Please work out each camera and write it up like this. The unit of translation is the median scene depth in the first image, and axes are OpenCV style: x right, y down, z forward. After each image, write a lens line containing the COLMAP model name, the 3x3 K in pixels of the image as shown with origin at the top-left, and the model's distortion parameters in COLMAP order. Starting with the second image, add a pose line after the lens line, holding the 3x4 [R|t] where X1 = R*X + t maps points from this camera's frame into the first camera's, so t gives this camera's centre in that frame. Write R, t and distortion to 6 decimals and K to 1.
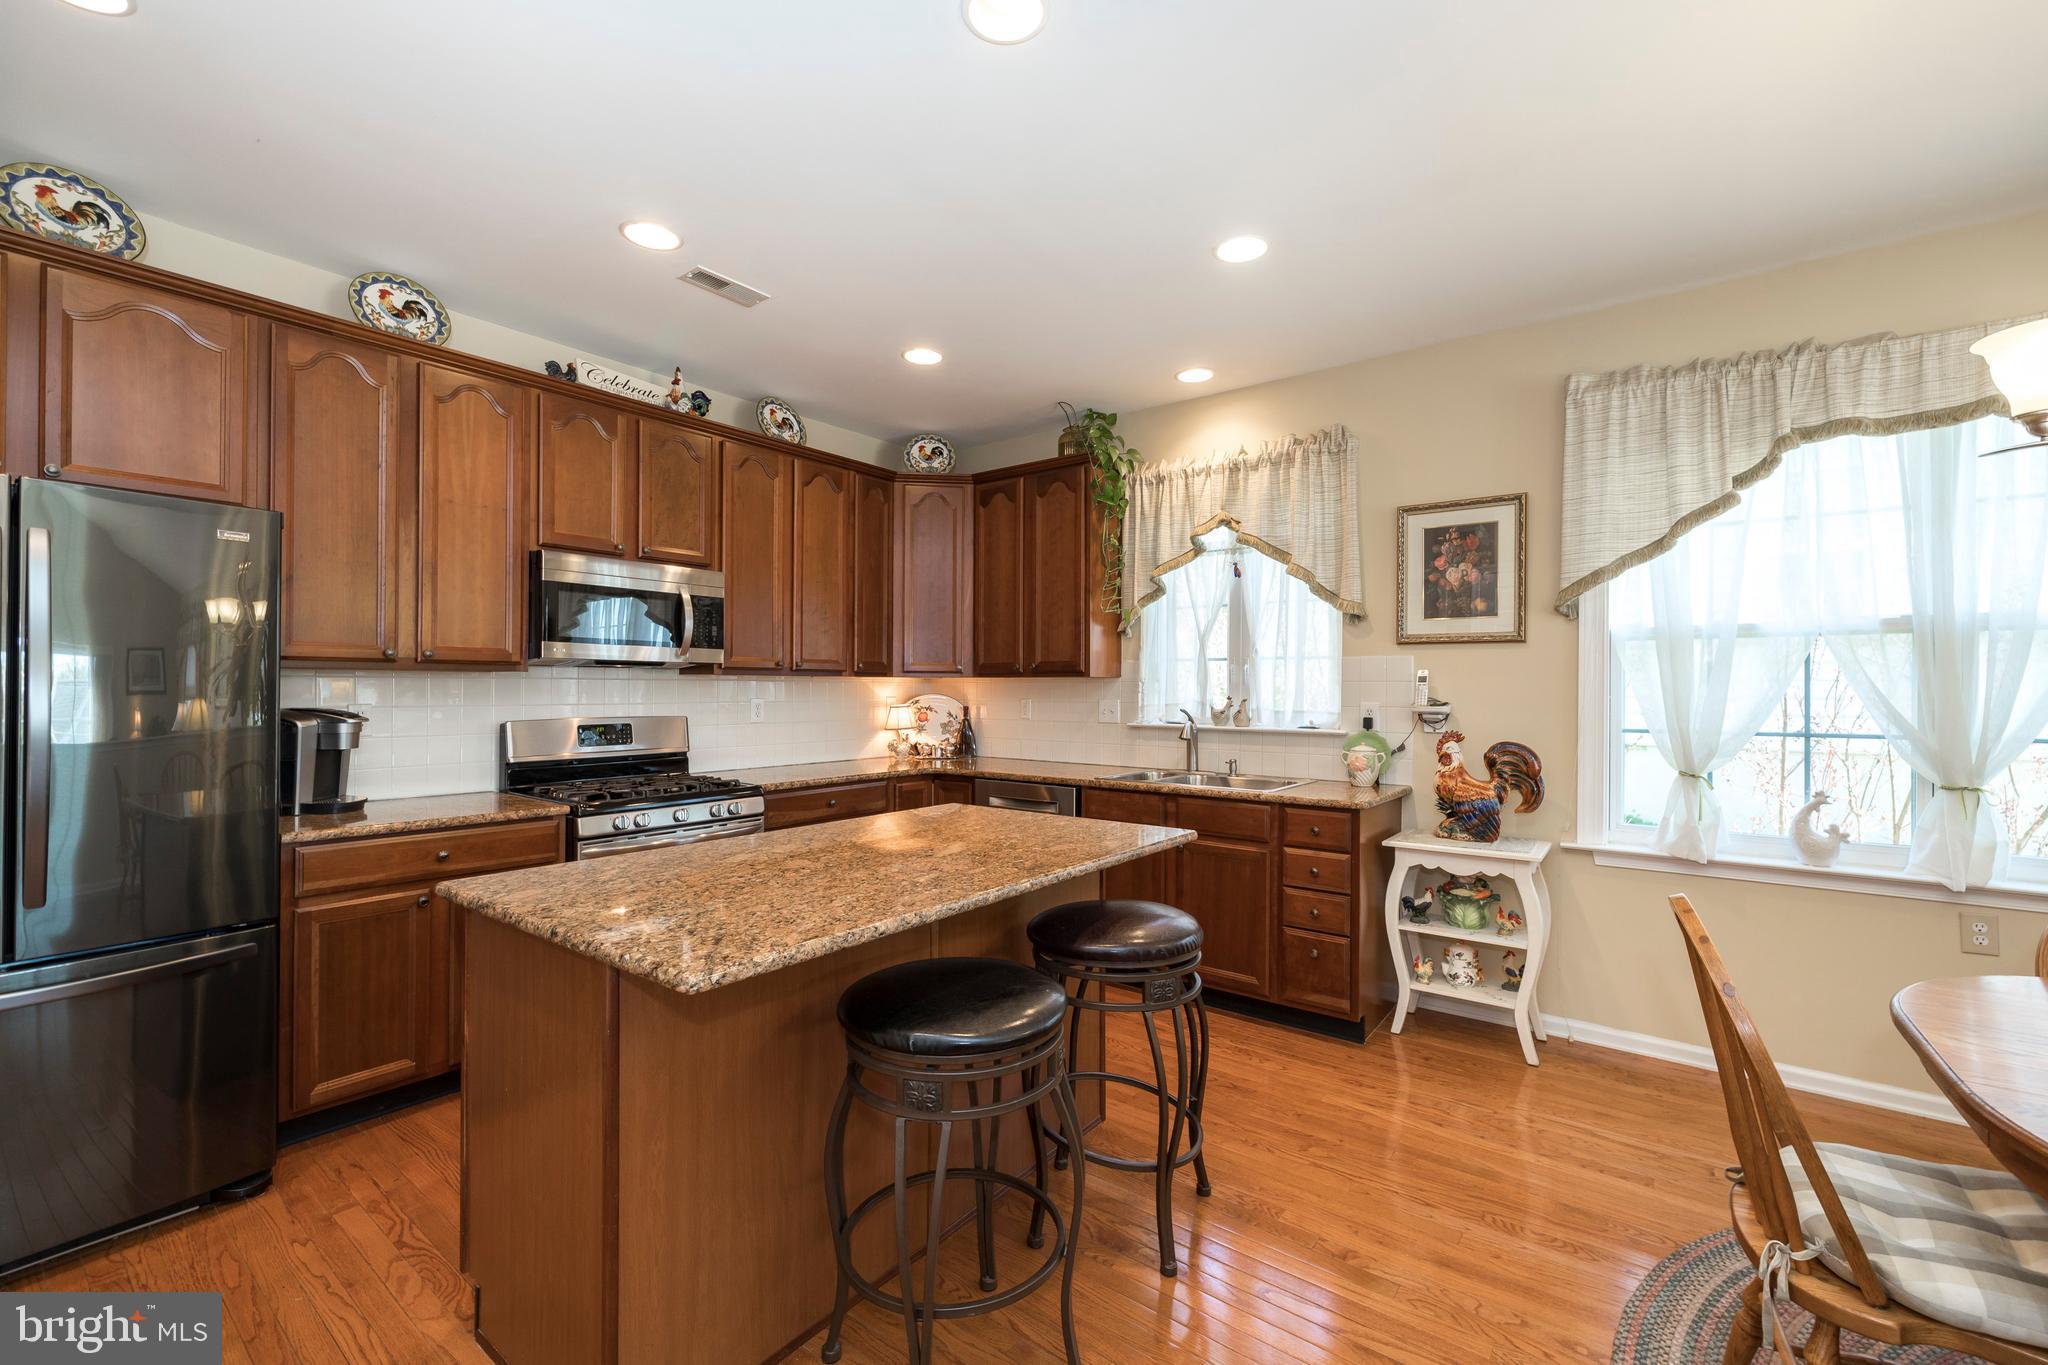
lens RADIAL K [[860.3, 0, 1024.0], [0, 860.3, 682.5], [0, 0, 1]] dist [-0.000019, 0.000036]
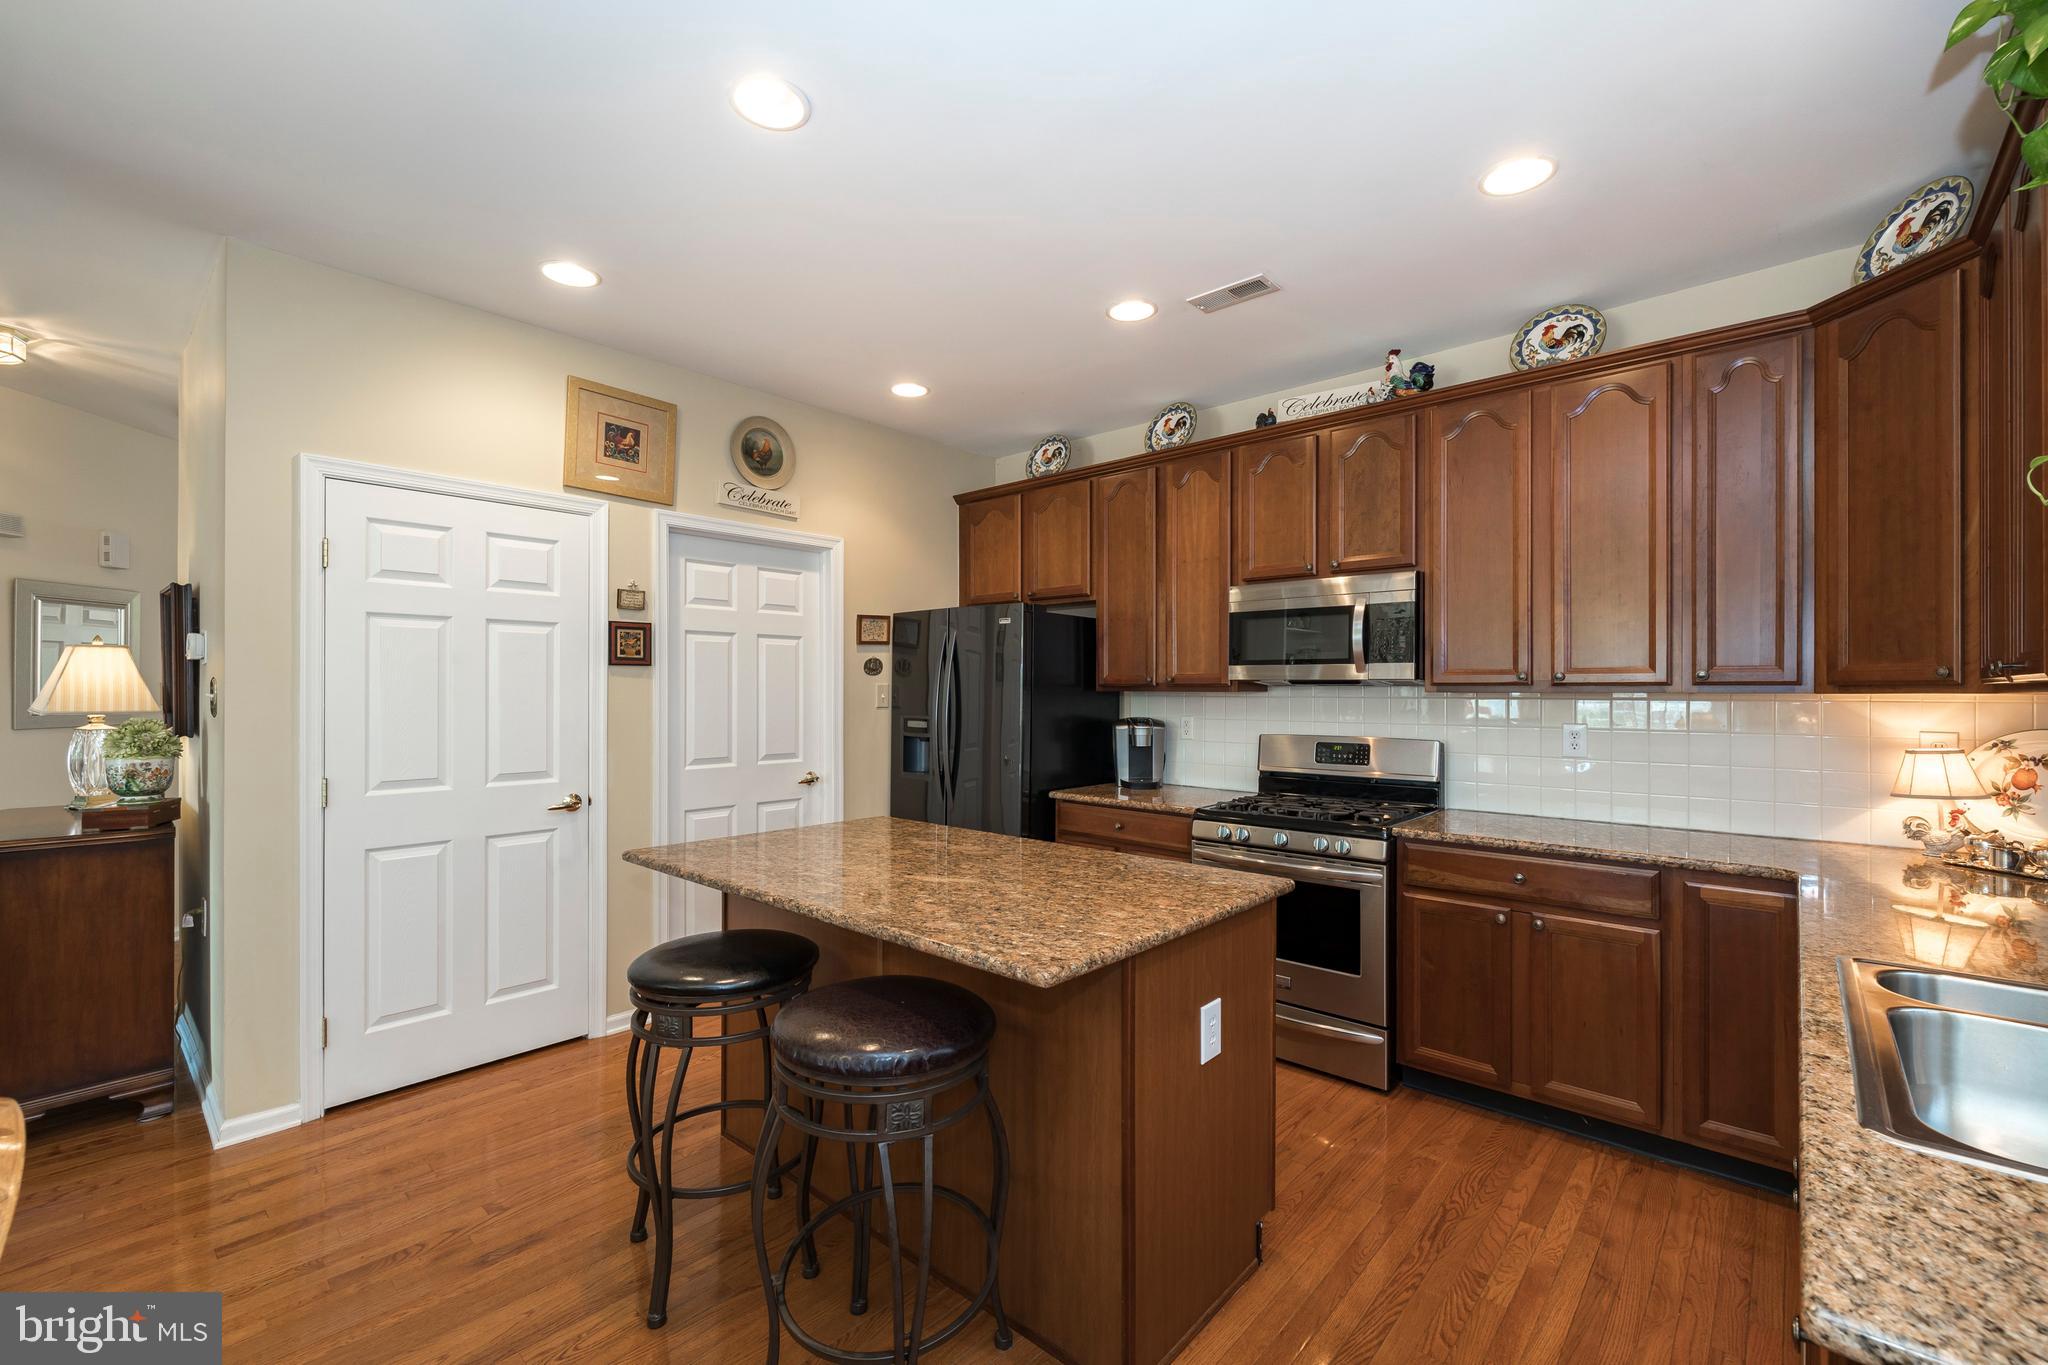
lens RADIAL K [[867.8, 0, 1020.7], [0, 867.8, 684.7], [0, 0, 1]] dist [-0.000739, 0.000197]
pose [[-0.082087, -0.022553, -0.996370, 0.563174], [-0.004587, 0.999742, -0.022251, 0.004235], [0.996615, 0.002743, -0.082169, 0.744264]]
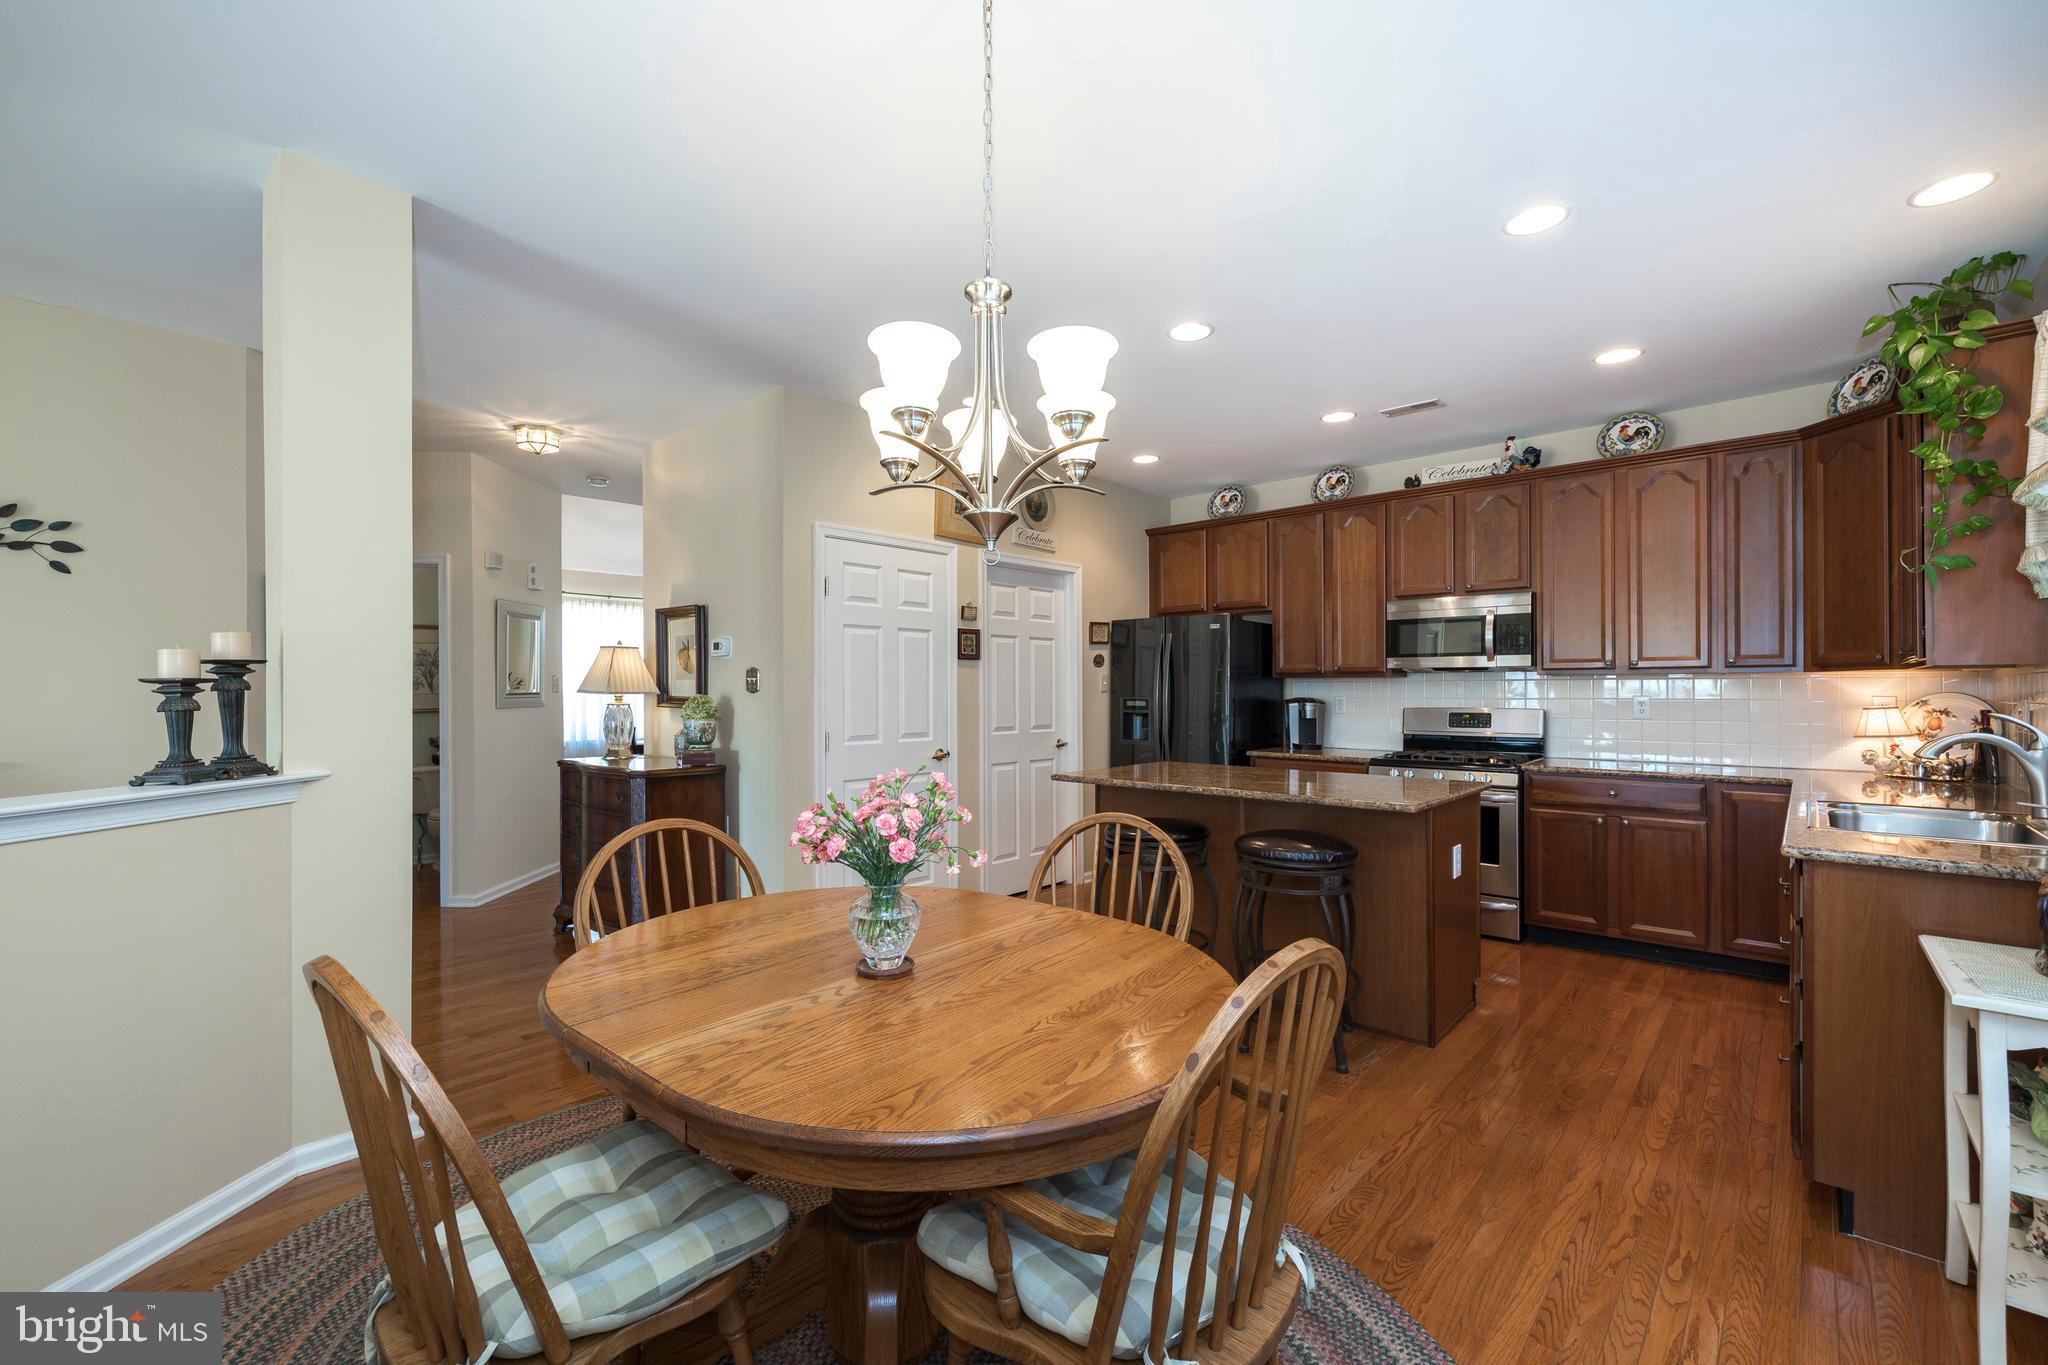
lens RADIAL K [[860.3, 0, 1024.0], [0, 860.3, 682.5], [0, 0, 1]] dist [-0.000019, 0.000036]
pose [[-0.091936, -0.023508, -0.995487, 1.007586], [-0.000314, 0.999722, -0.023579, 0.033268], [0.995765, -0.001855, -0.091918, 0.427550]]
